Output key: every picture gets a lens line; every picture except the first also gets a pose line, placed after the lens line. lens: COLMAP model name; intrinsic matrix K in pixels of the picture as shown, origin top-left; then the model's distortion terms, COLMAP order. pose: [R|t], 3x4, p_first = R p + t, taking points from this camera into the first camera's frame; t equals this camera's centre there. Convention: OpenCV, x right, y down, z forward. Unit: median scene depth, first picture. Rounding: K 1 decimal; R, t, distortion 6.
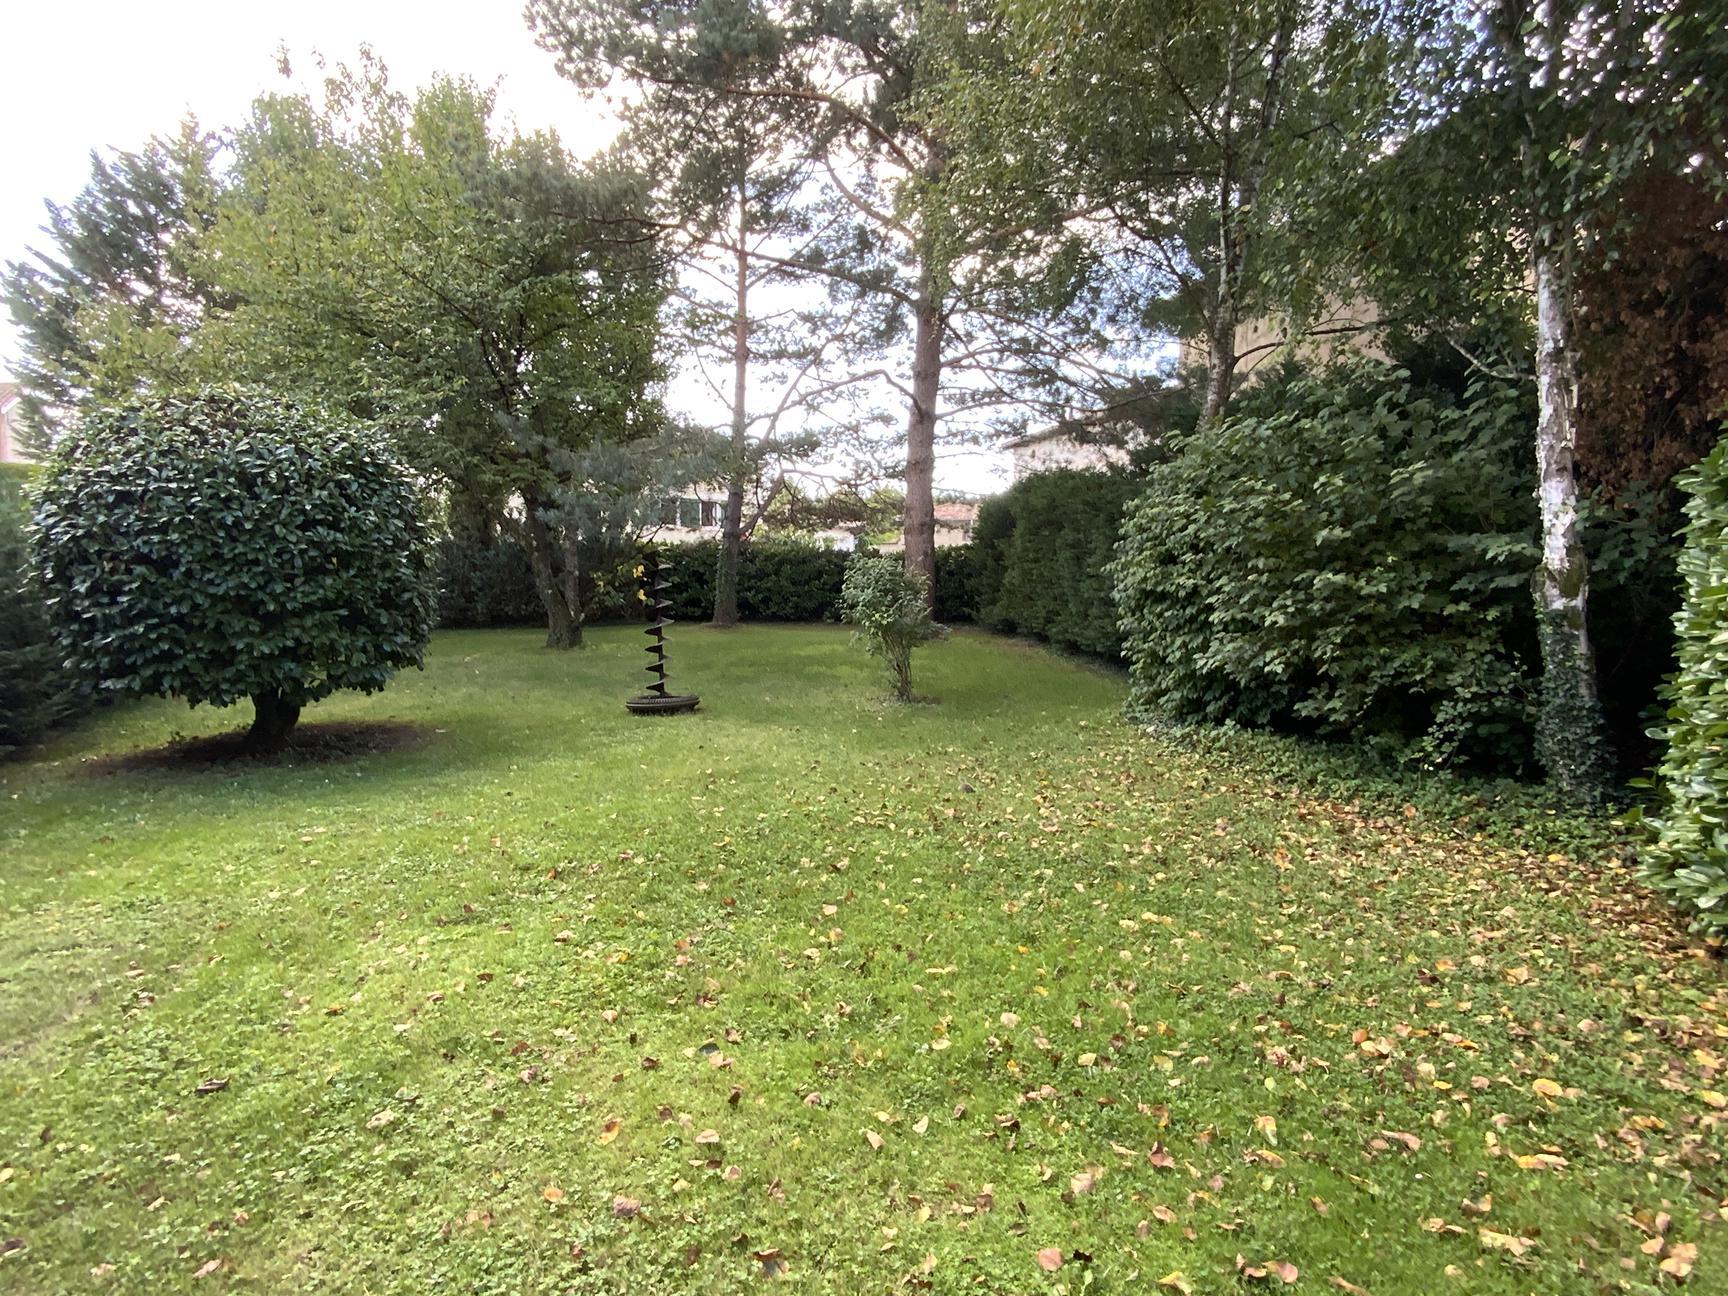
lens RADIAL K [[908.3, 0, 865.3], [0, 908.3, 649.2], [0, 0, 1]] dist [0.004344, 0.000093]
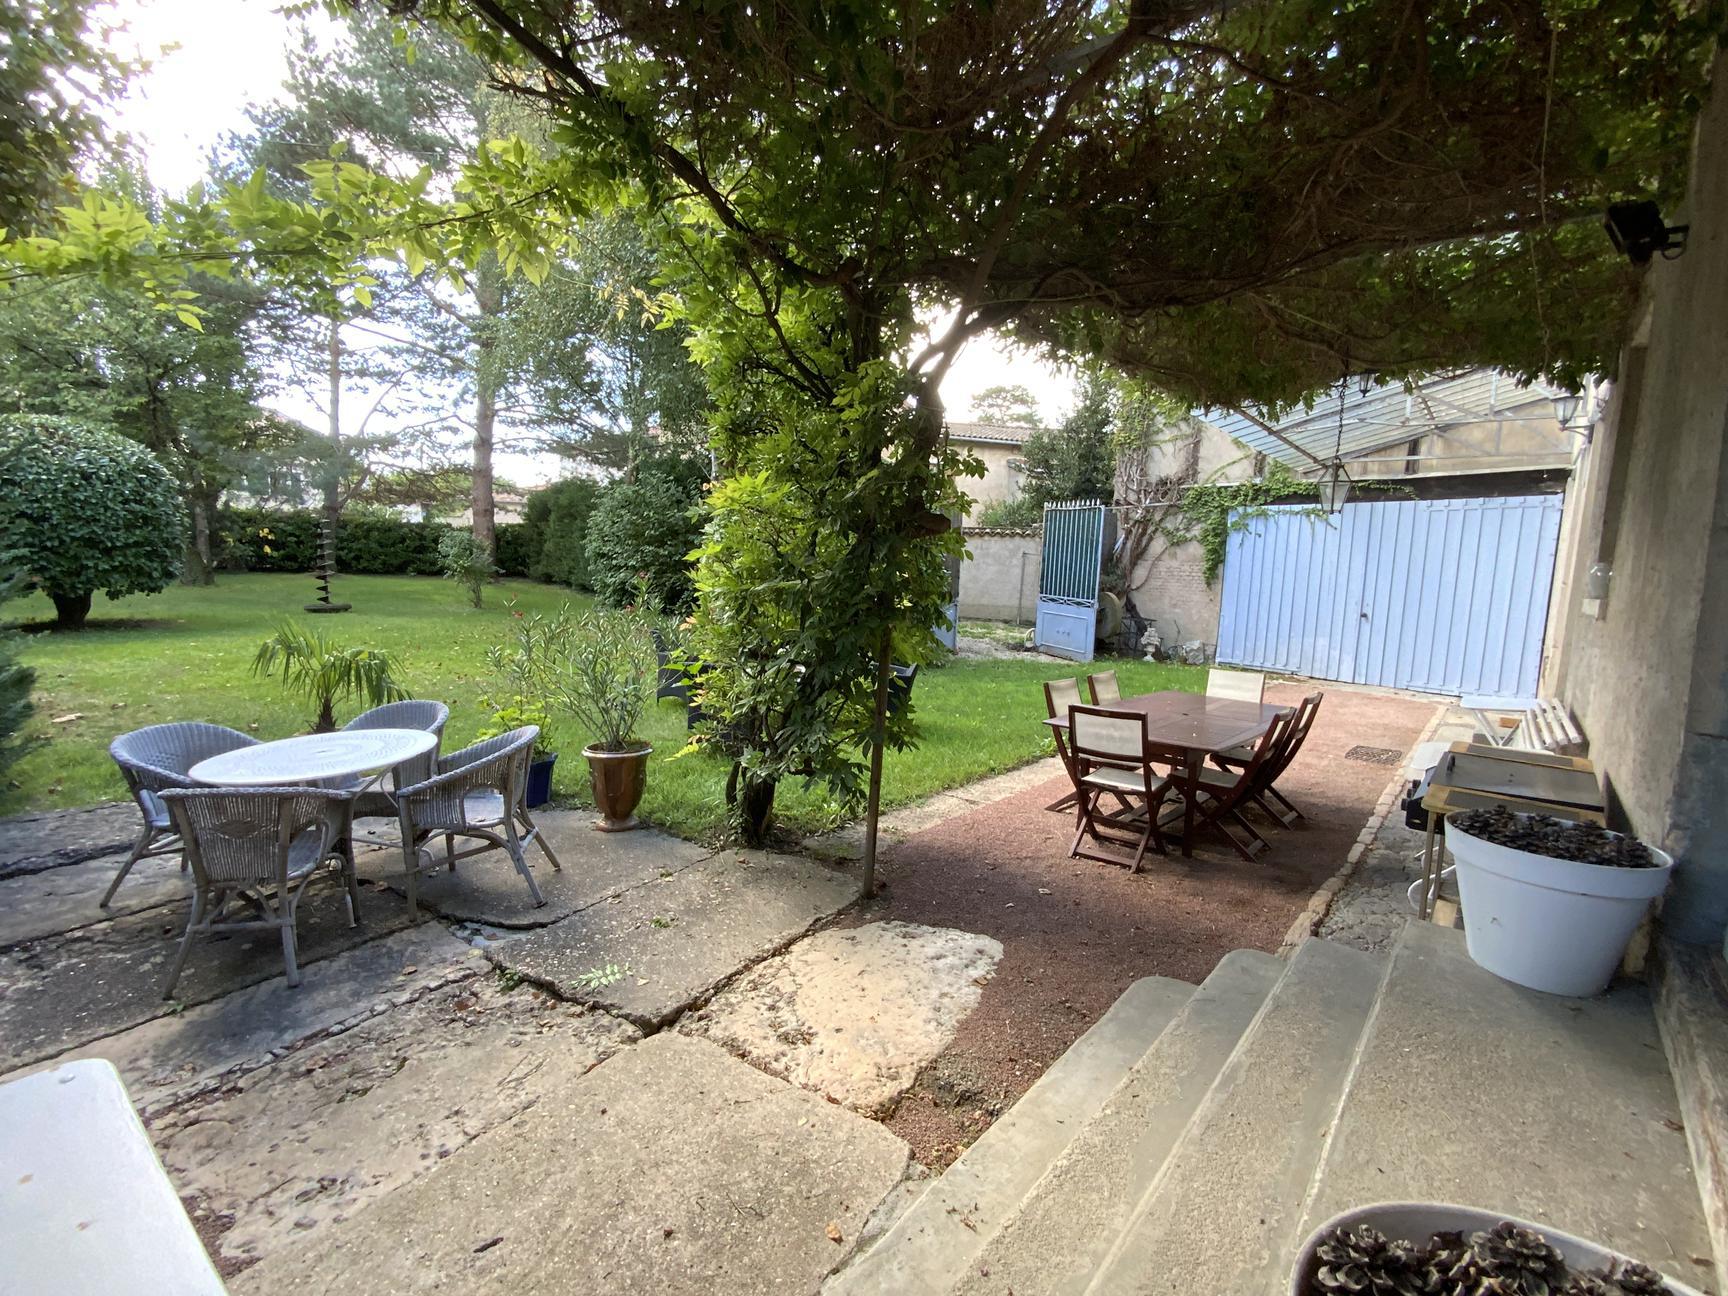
lens RADIAL K [[761.2, 0, 873.8], [0, 761.2, 657.7], [0, 0, 1]] dist [-0.015438, -0.000533]
pose [[0.862154, -0.034788, 0.505451, -0.024068], [0.005918, 0.998263, 0.058611, 0.036643], [-0.506612, -0.047541, 0.860862, -0.395790]]
